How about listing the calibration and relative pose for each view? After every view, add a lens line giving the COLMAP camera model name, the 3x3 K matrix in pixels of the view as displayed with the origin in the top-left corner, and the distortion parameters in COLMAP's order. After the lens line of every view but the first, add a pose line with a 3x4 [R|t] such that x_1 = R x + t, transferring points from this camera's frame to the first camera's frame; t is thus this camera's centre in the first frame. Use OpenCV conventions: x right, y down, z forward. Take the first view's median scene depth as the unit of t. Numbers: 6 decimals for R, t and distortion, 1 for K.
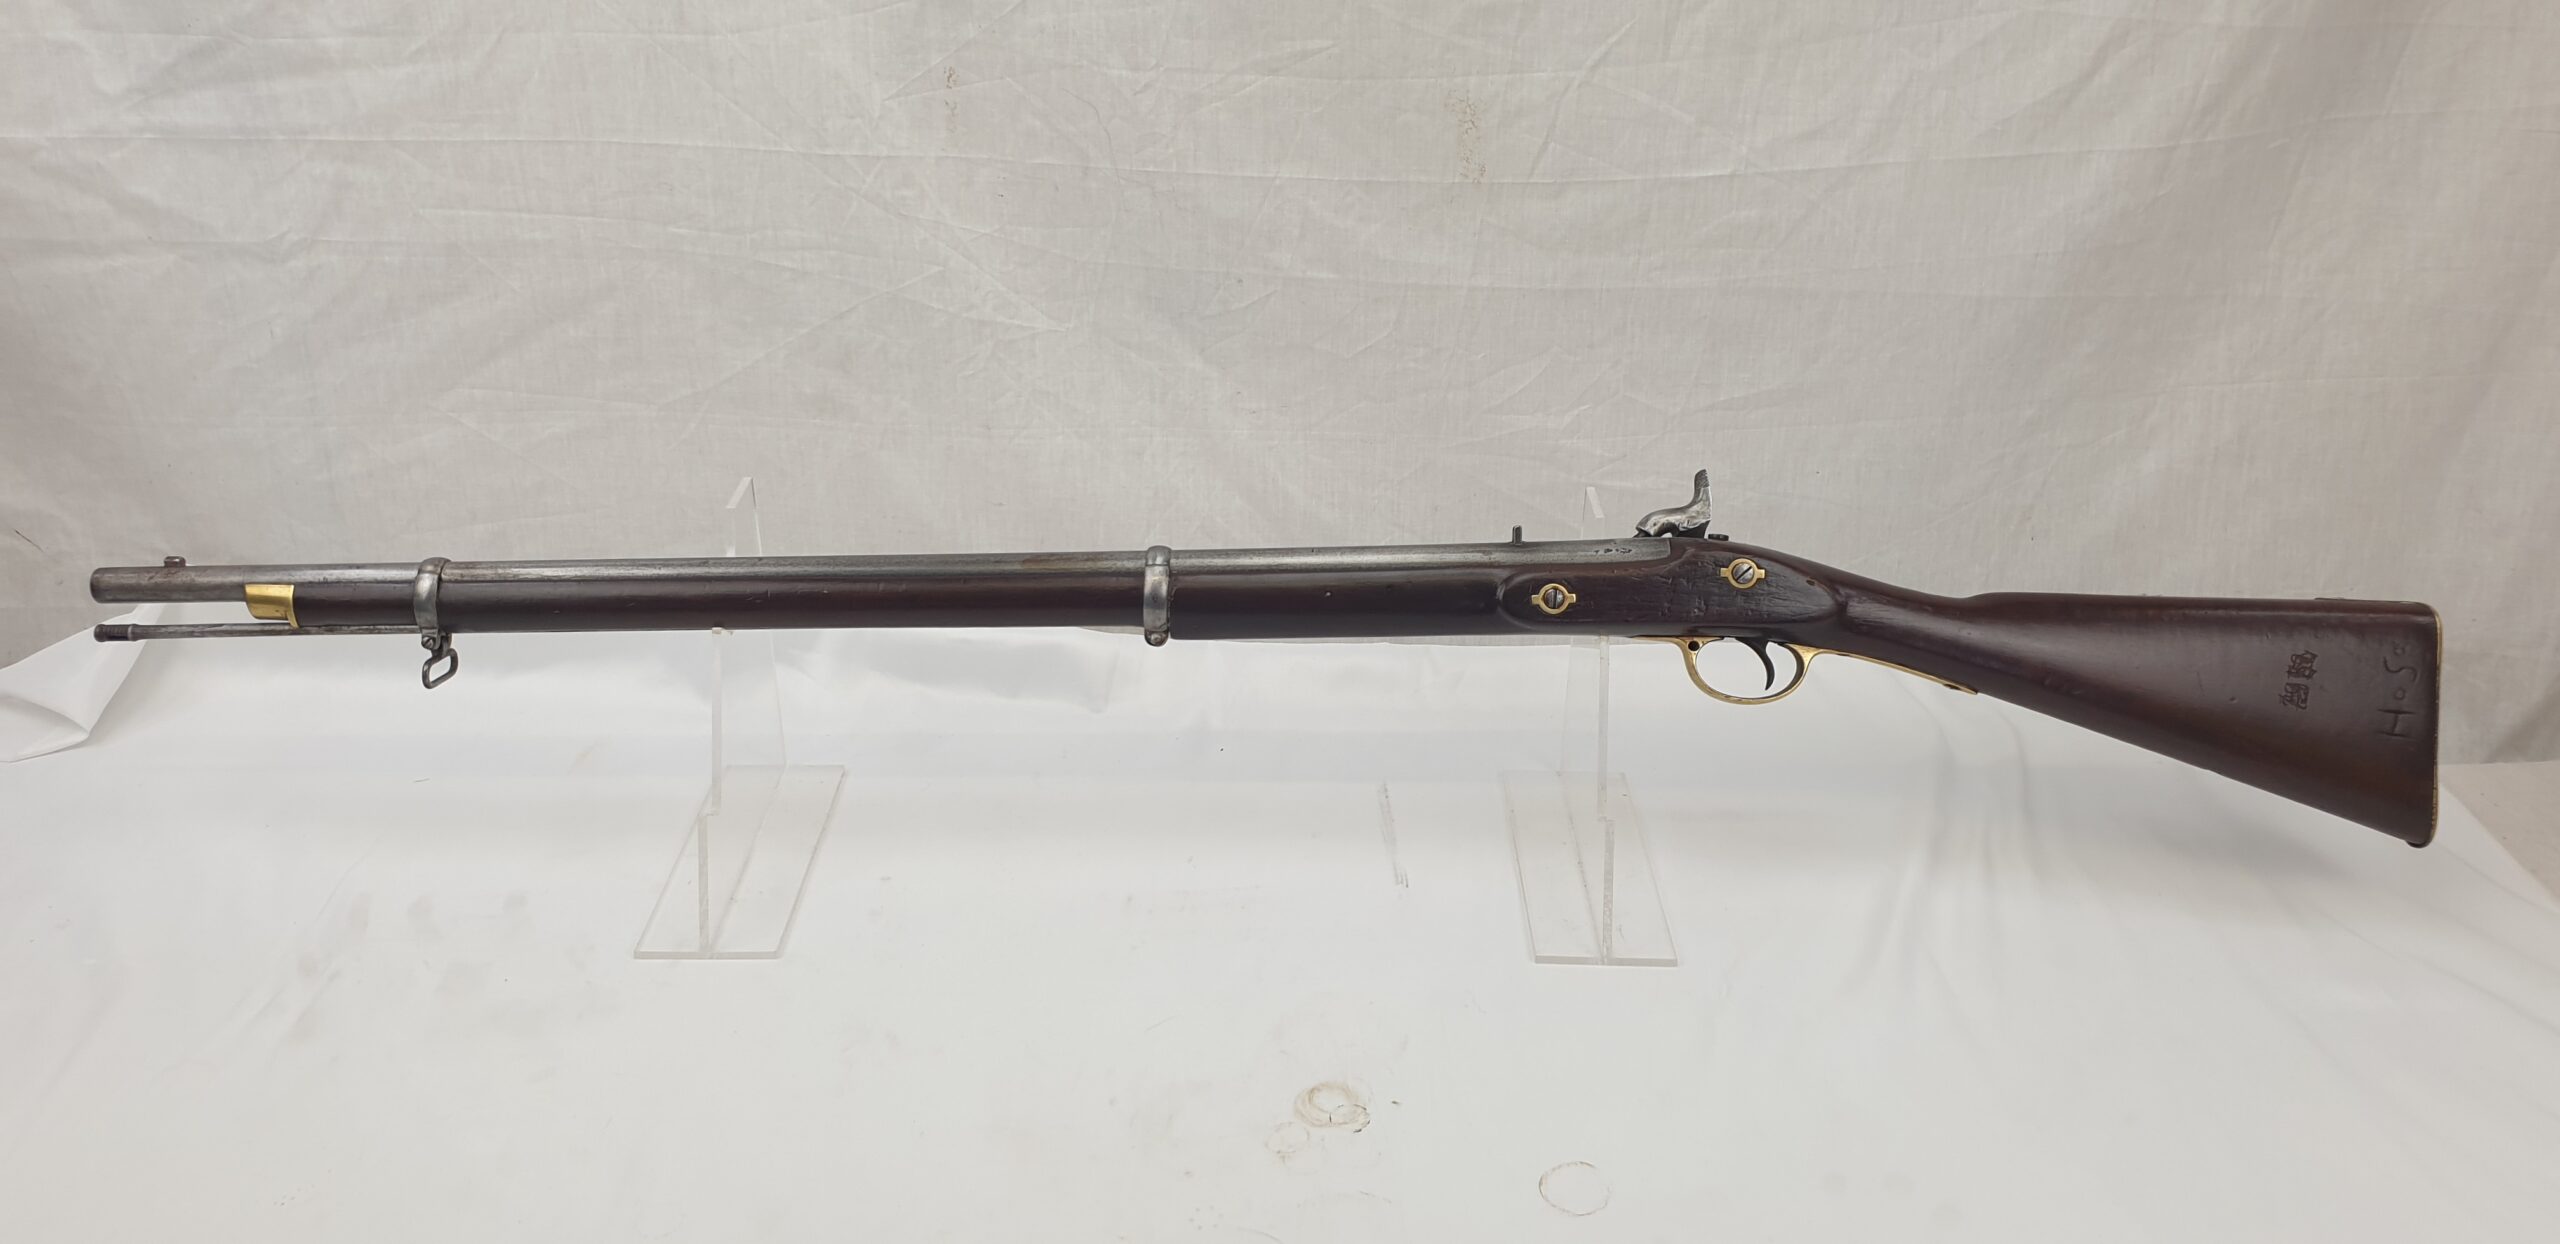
lens RADIAL K [[1755.9, 0, 1276.5], [0, 1755.9, 687.6], [0, 0, 1]] dist [-0.001473, -0.009755]
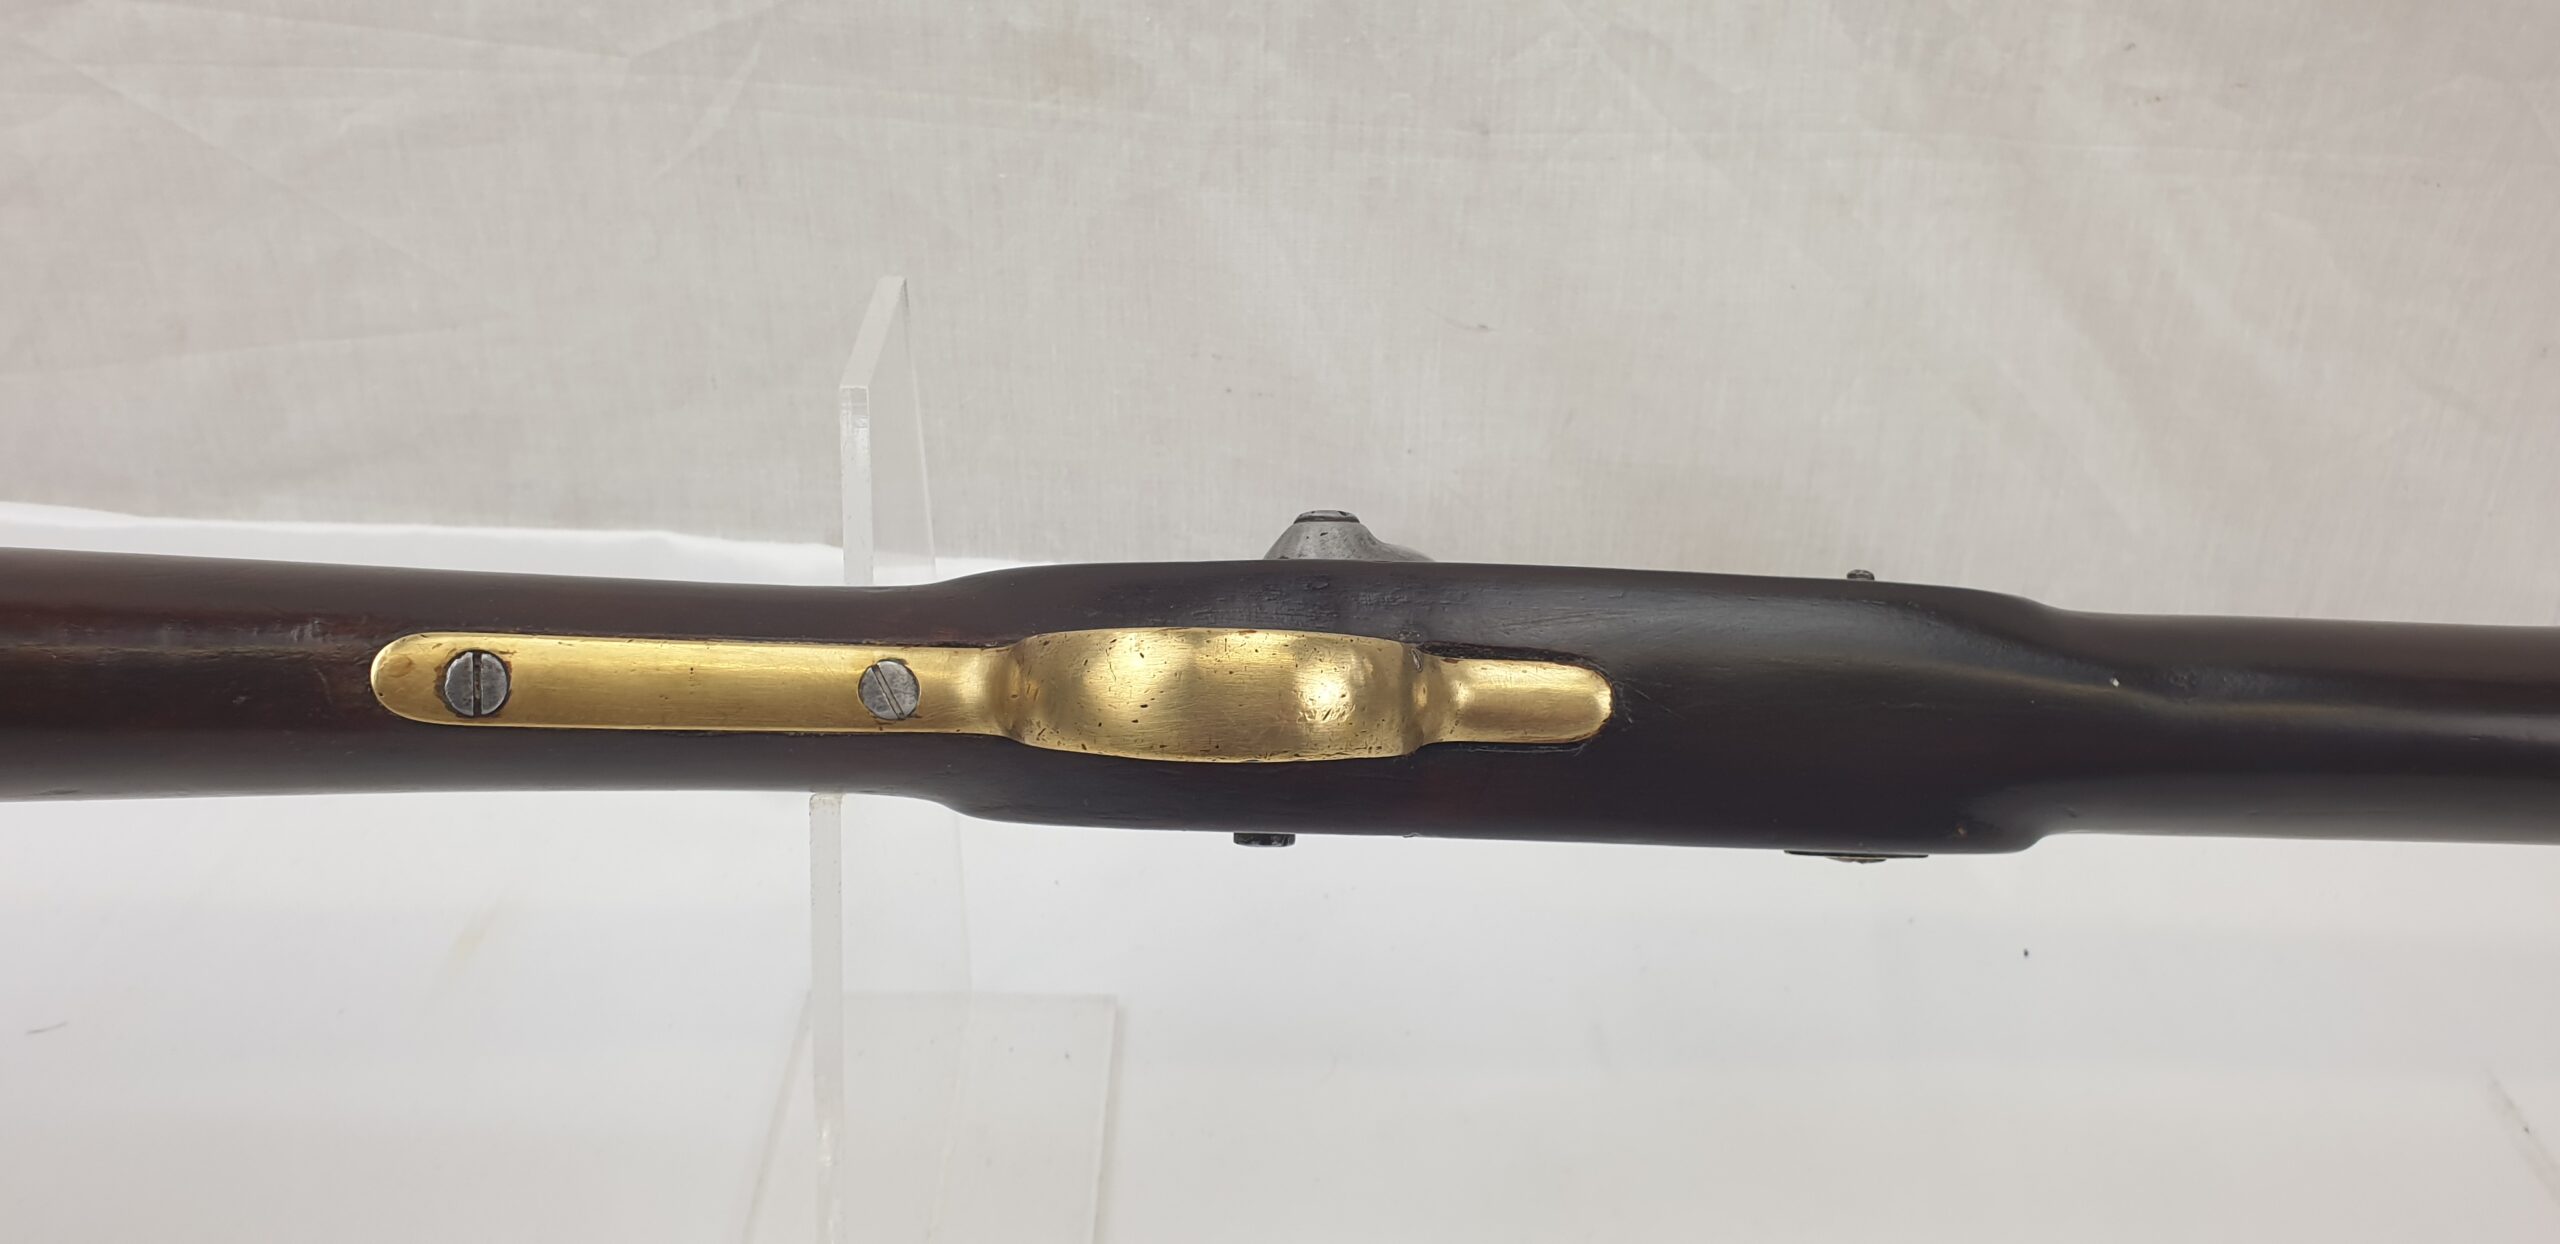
lens RADIAL K [[1755.9, 0, 1248.9], [0, 1755.9, 604.3], [0, 0, 1]] dist [-0.001473, -0.009755]
pose [[0.999731, 0.020320, -0.011178, -0.217847], [-0.018786, 0.992168, 0.123493, -0.095107], [0.013600, -0.123250, 0.992282, 0.629593]]
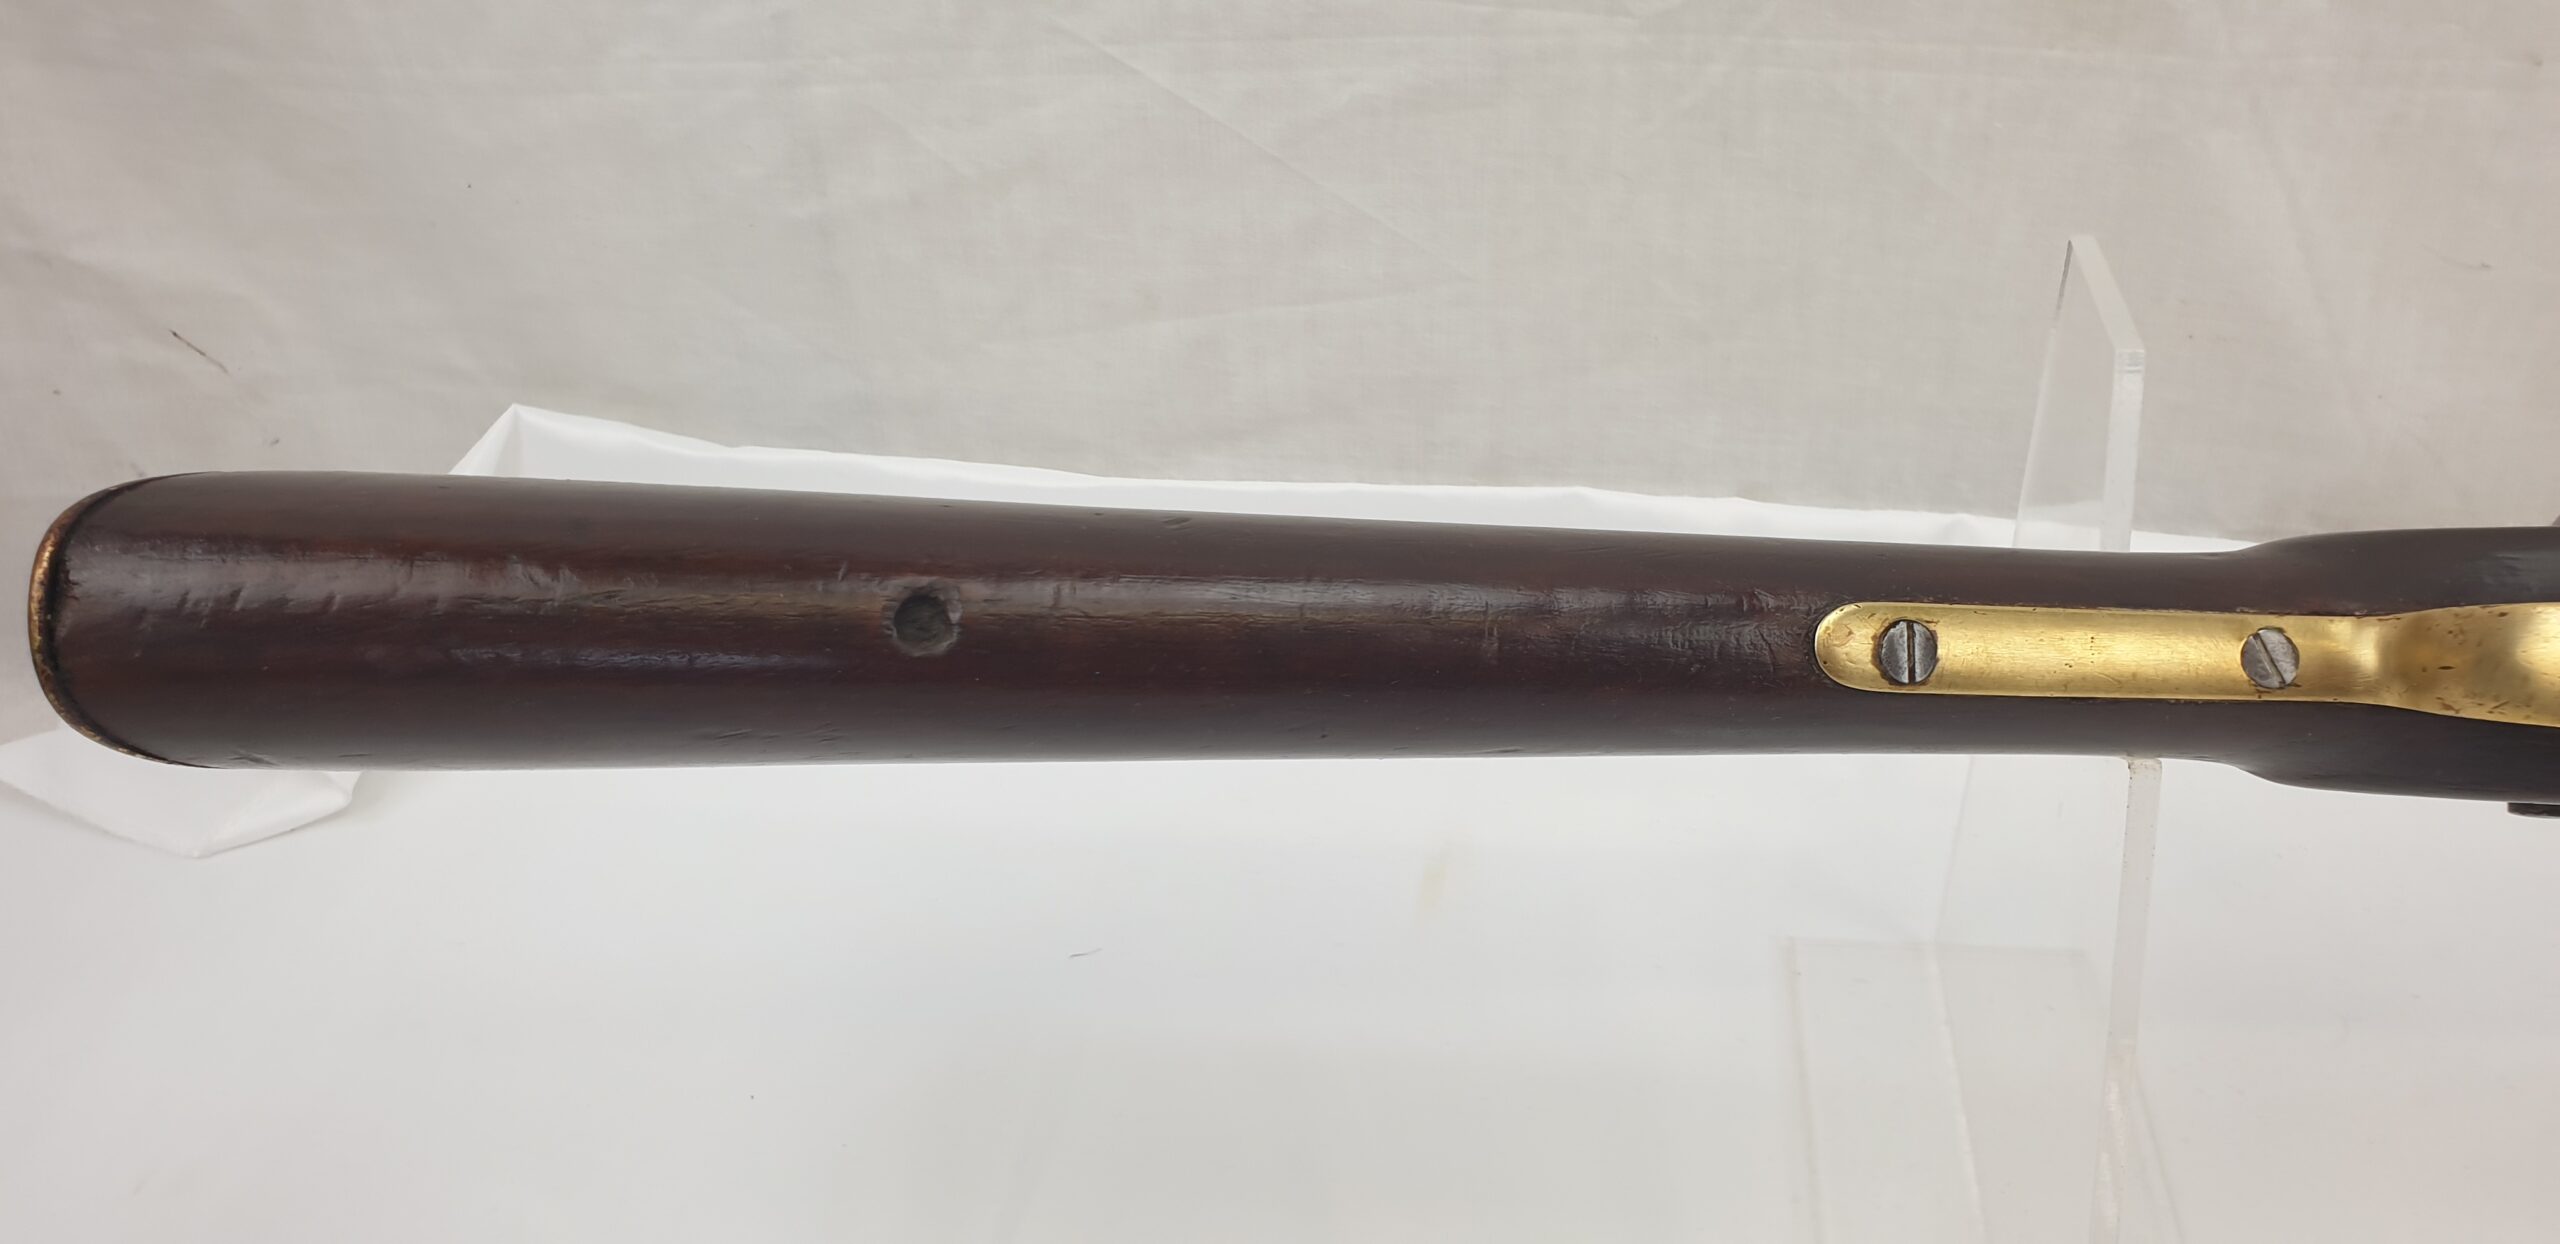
lens RADIAL K [[1755.9, 0, 1320.2], [0, 1755.9, 633.4], [0, 0, 1]] dist [-0.001473, -0.009755]
pose [[0.990974, 0.023860, -0.131917, -0.378908], [0.000207, 0.983759, 0.179492, -0.099908], [0.134057, -0.177900, 0.974875, 0.612266]]
